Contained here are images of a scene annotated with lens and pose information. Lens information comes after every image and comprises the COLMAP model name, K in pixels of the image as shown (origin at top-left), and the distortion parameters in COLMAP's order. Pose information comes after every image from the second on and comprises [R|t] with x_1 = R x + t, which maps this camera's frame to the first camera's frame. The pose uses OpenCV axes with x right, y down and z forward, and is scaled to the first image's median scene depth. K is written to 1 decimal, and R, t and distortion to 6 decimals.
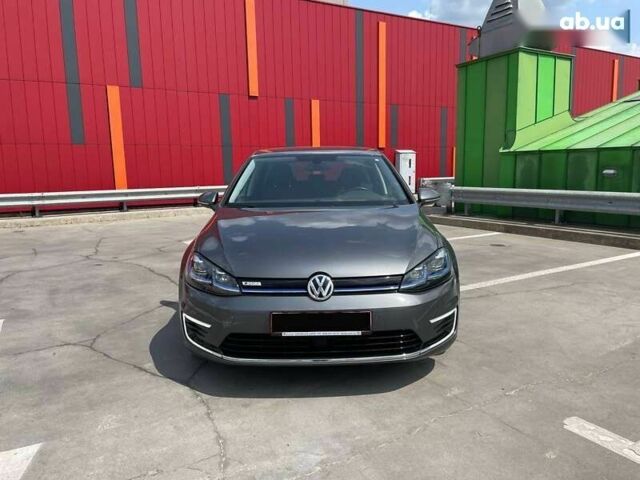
lens RADIAL K [[481.0, 0, 321.5], [0, 481.0, 239.3], [0, 0, 1]] dist [0.088933, -0.115604]
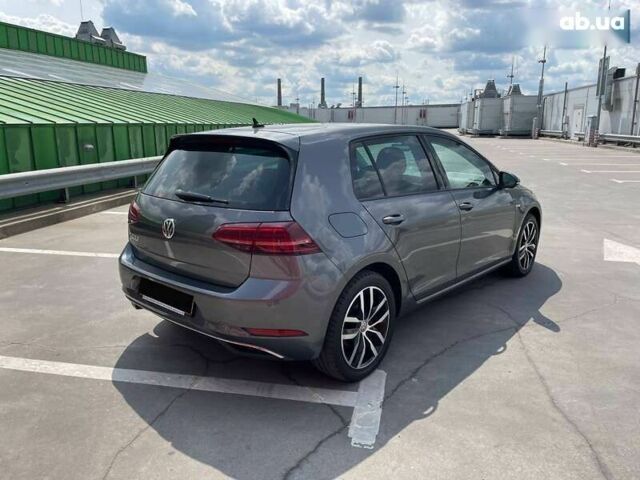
lens RADIAL K [[481.0, 0, 317.2], [0, 481.0, 239.1], [0, 0, 1]] dist [0.088933, -0.115604]
pose [[-0.746266, -0.131009, 0.652628, -0.647935], [0.115768, 0.939954, 0.321066, -0.355888], [-0.655504, 0.315154, -0.686289, 2.117443]]
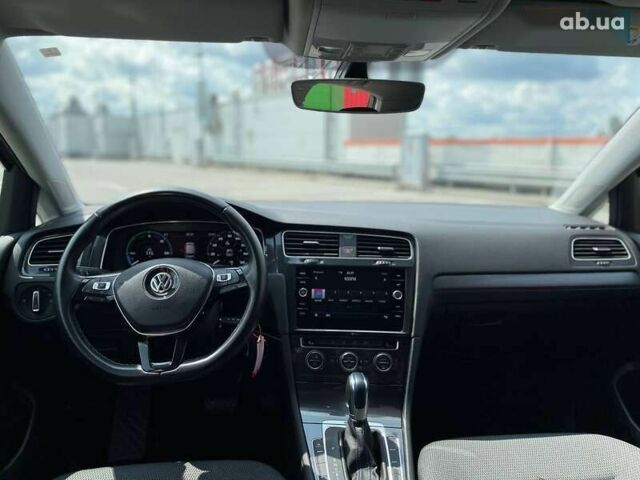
lens RADIAL K [[481.0, 0, 320.5], [0, 481.0, 236.1], [0, 0, 1]] dist [0.088933, -0.115604]
pose [[-0.996669, 0.015694, -0.080029, 0.065146], [-0.010380, 0.948914, 0.315365, -0.192084], [0.080890, 0.315145, -0.945590, 1.374919]]
